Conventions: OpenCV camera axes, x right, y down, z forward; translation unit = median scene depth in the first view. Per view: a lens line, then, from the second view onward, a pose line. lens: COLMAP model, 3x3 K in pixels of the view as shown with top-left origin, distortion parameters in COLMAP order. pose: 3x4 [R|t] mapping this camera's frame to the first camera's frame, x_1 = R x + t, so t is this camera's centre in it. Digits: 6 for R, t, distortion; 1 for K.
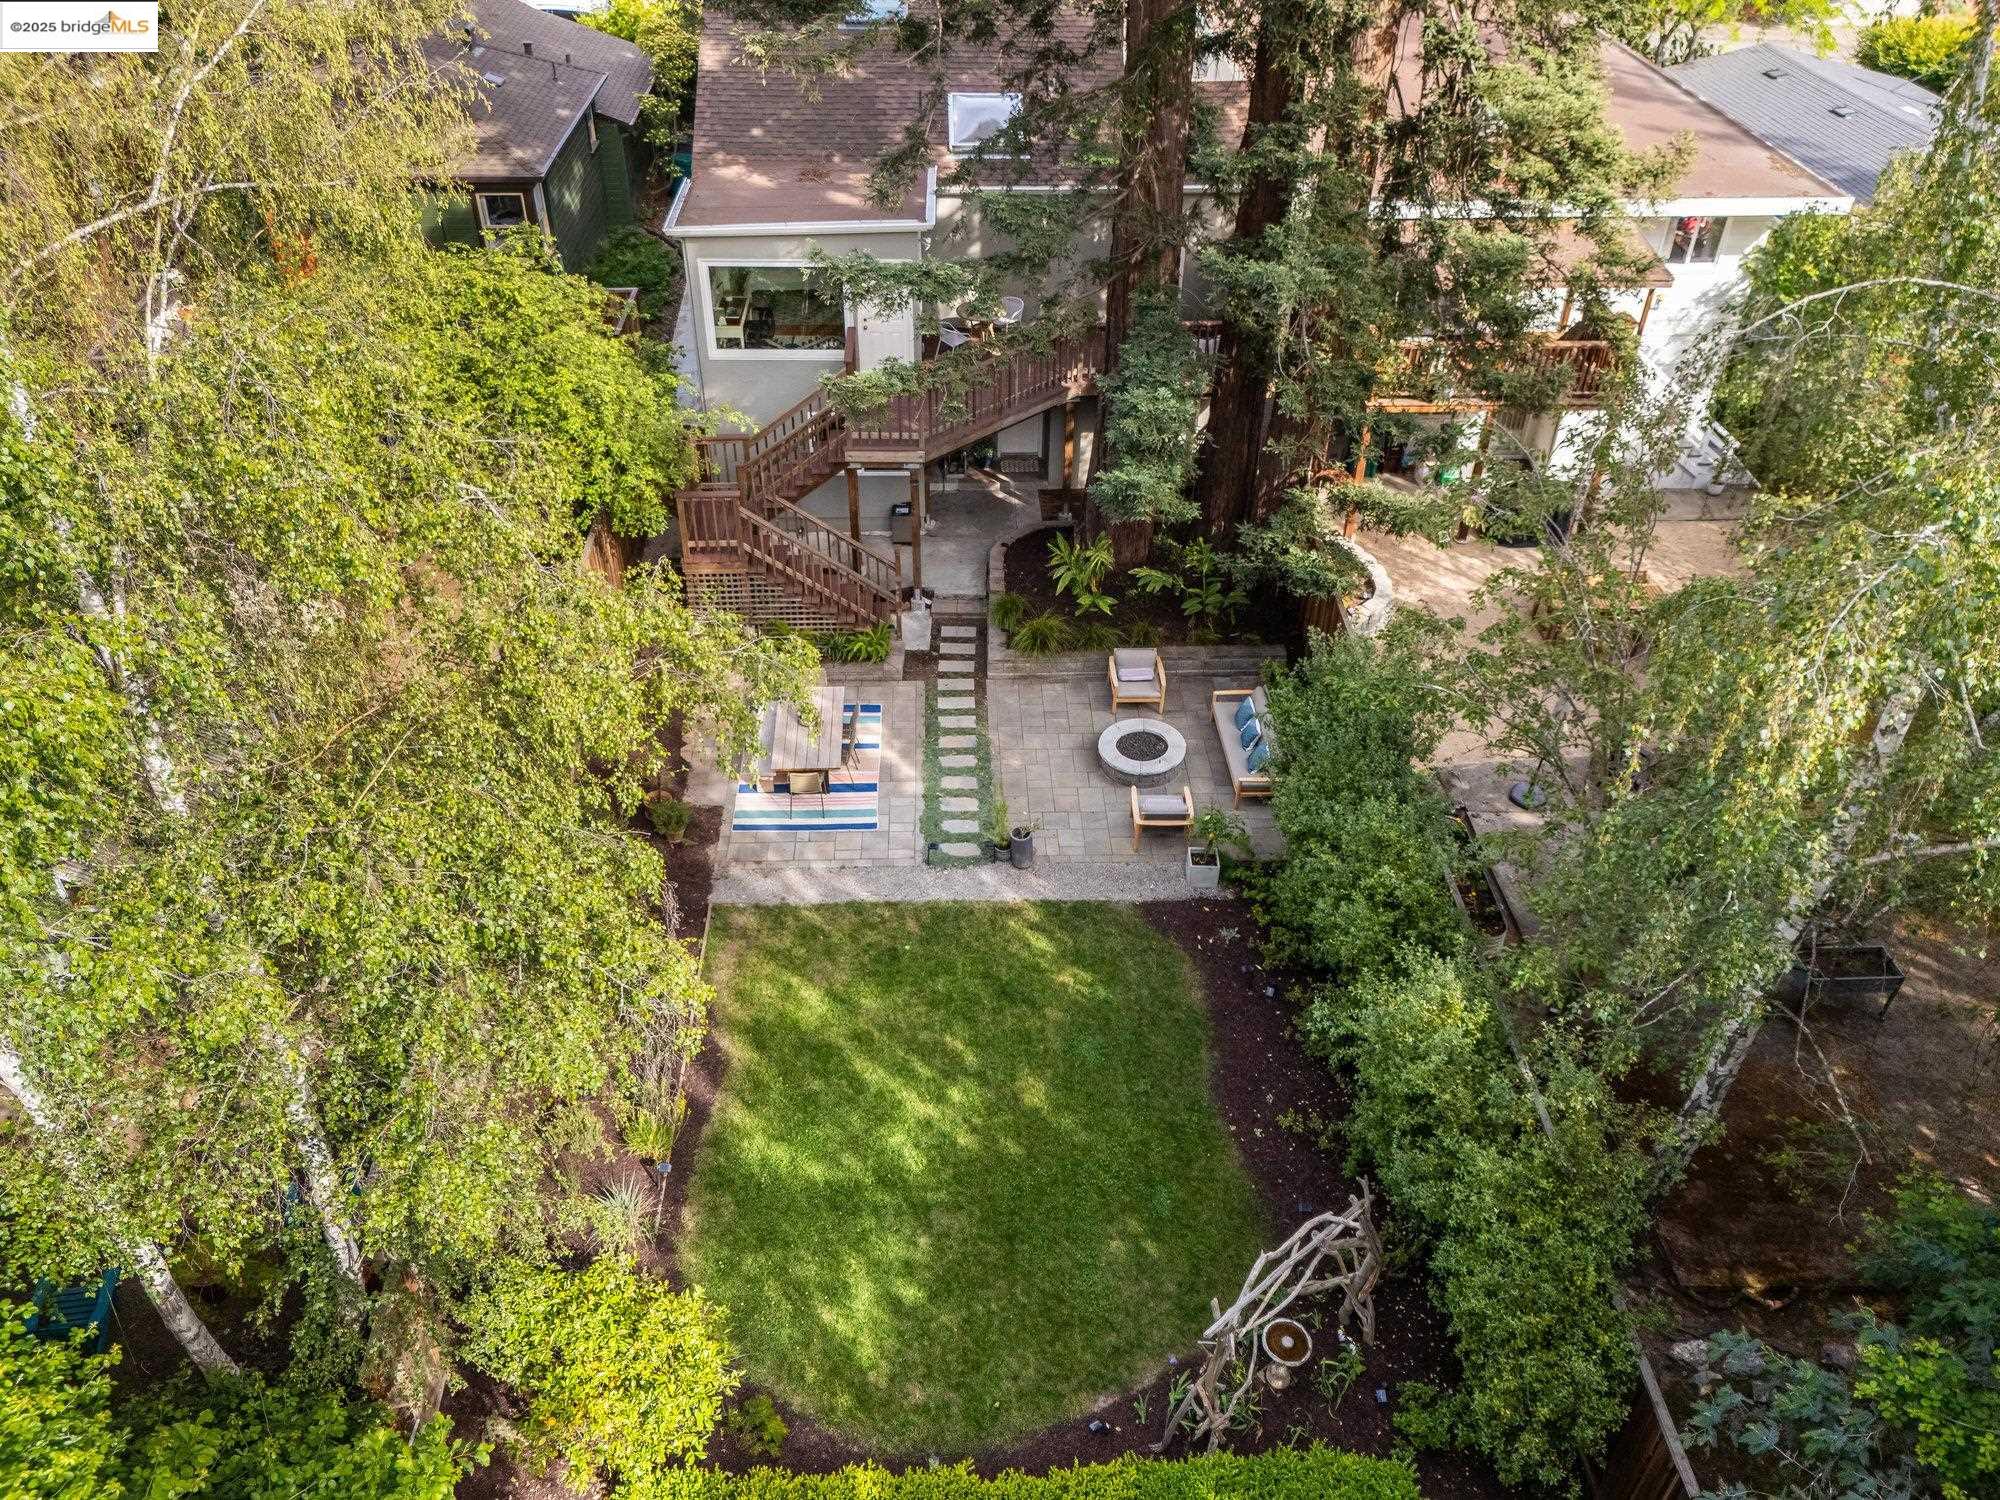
lens RADIAL K [[1462.8, 0, 1000.0], [0, 1462.8, 750.0], [0, 0, 1]] dist [0.056884, -0.048065]
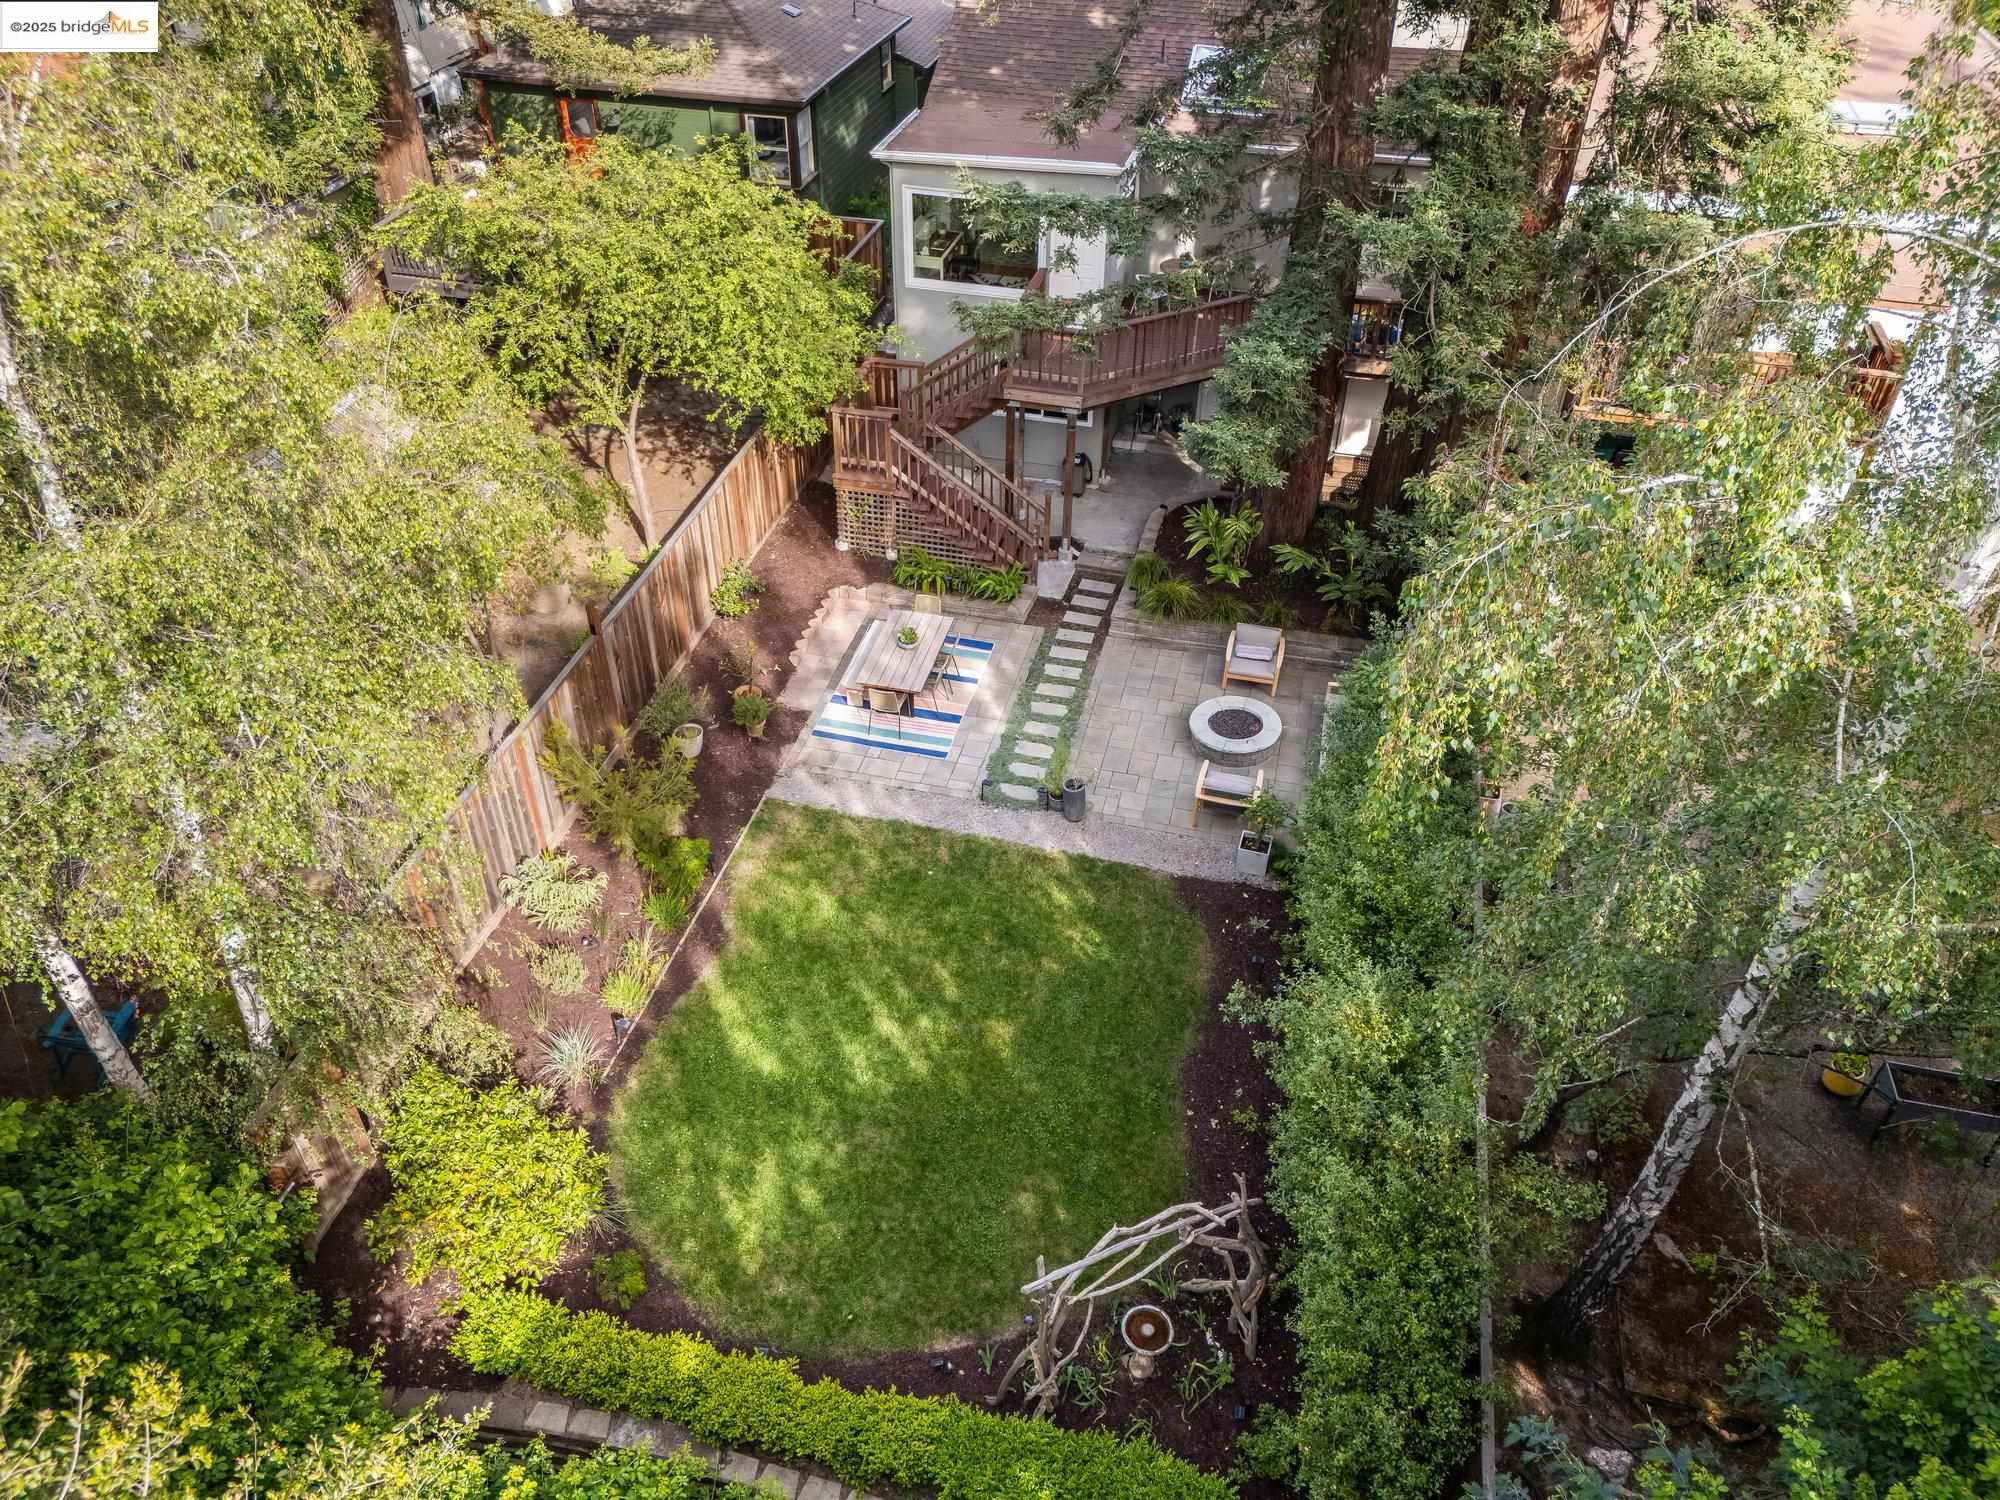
lens RADIAL K [[1447.8, 0, 1000.0], [0, 1447.8, 750.0], [0, 0, 1]] dist [0.063726, -0.057685]
pose [[0.962453, 0.169591, -0.211949, 0.157201], [-0.168098, 0.985449, 0.025178, 0.016638], [0.213135, 0.011396, 0.976956, 0.037214]]
